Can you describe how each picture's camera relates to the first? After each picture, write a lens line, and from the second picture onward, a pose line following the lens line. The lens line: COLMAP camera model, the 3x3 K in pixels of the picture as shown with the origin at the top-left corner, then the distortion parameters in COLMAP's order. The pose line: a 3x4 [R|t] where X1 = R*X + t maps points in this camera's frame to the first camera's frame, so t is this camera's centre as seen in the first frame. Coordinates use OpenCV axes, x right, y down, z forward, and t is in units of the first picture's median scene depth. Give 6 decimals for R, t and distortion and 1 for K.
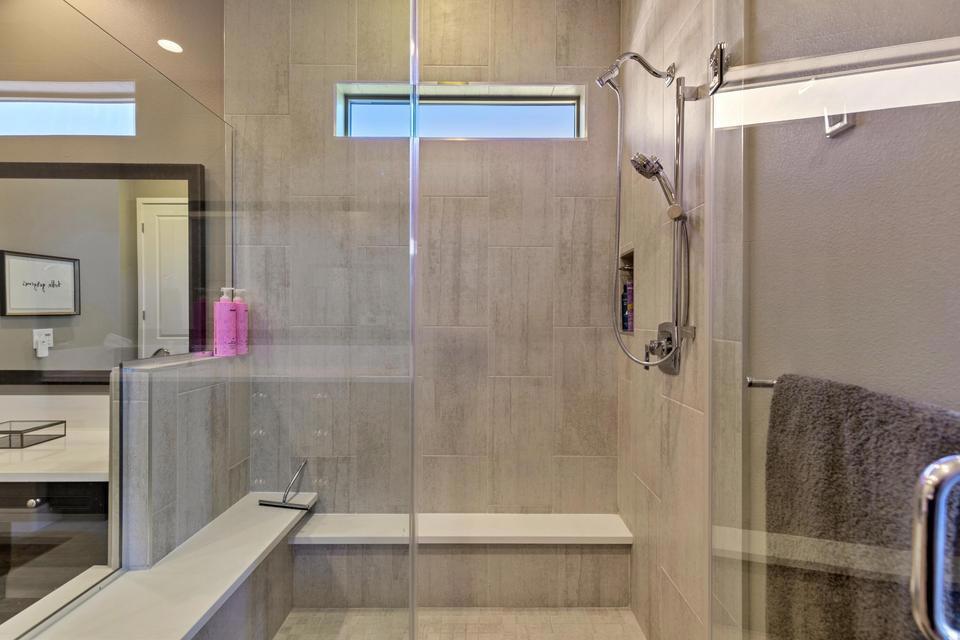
lens RADIAL K [[429.3, 0, 483.8], [0, 429.3, 321.9], [0, 0, 1]] dist [0.007915, -0.000075]
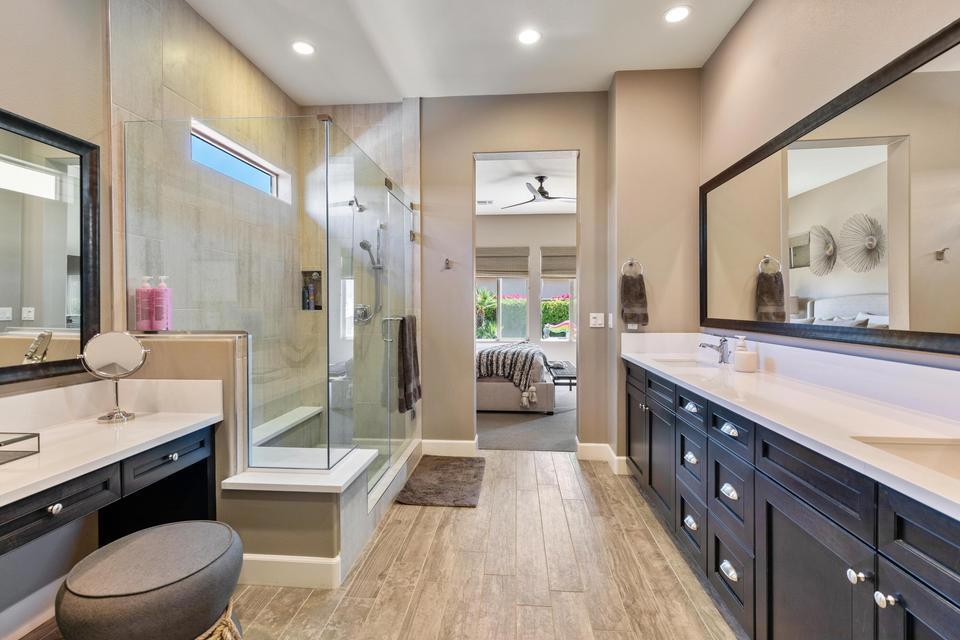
lens RADIAL K [[429.3, 0, 483.8], [0, 429.3, 321.9], [0, 0, 1]] dist [0.007915, -0.000075]
pose [[0.080995, -0.041955, 0.995831, -1.548344], [0.005484, 0.999117, 0.041647, -0.000376], [-0.996699, 0.002088, 0.081153, 0.040656]]
